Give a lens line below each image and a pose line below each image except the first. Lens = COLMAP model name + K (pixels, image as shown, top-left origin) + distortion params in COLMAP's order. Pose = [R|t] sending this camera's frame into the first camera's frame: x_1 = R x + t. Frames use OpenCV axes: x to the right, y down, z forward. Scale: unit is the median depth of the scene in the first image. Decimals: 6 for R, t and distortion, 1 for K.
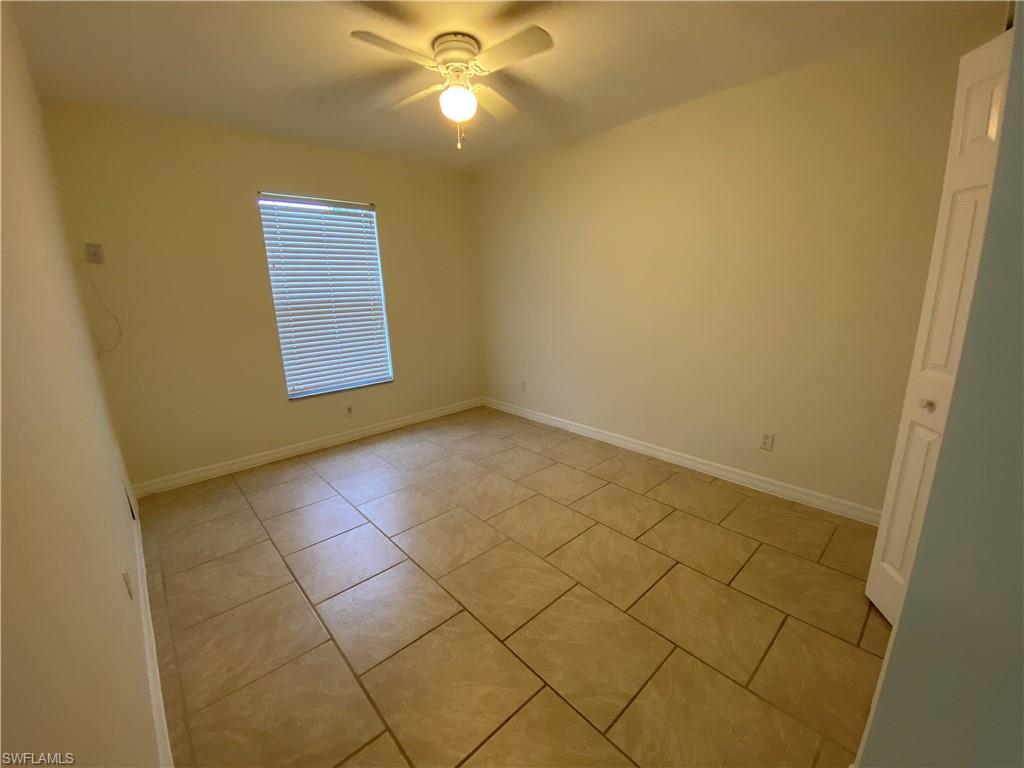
lens RADIAL K [[414.0, 0, 512.0], [0, 414.0, 384.0], [0, 0, 1]] dist [0.031765, -0.026057]
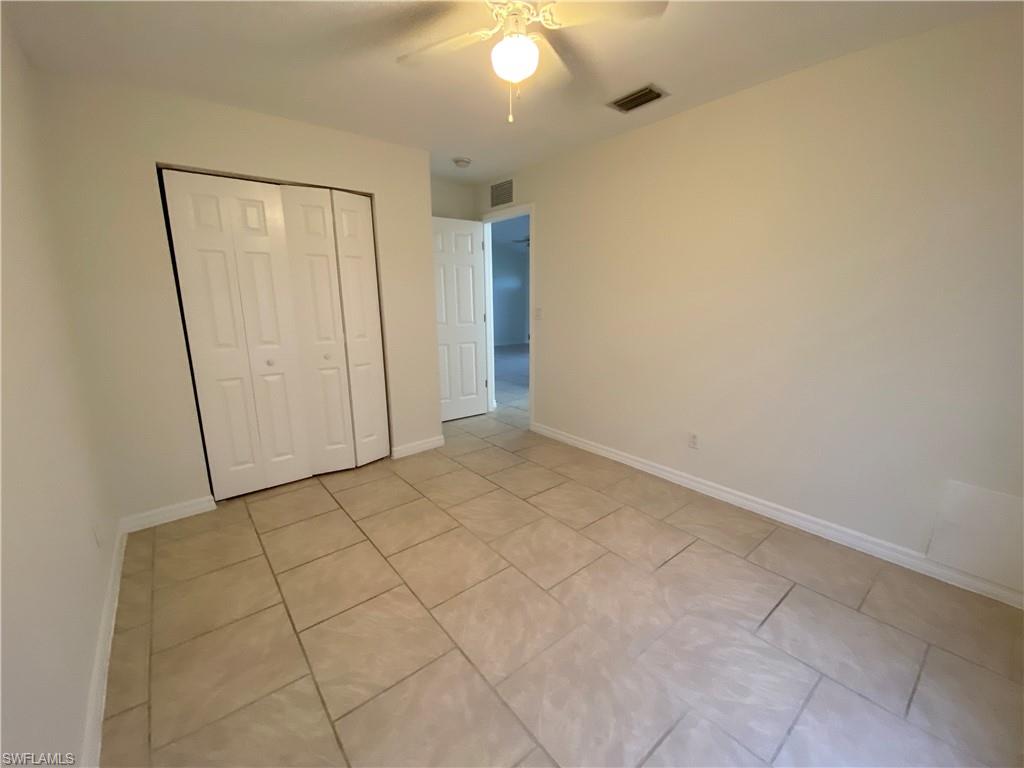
lens RADIAL K [[414.0, 0, 512.0], [0, 414.0, 384.0], [0, 0, 1]] dist [0.031765, -0.026057]
pose [[-0.997763, 0.016030, 0.064899, -0.136846], [0.042956, 0.897608, 0.438697, -0.406397], [-0.051222, 0.440503, -0.896289, 1.701261]]
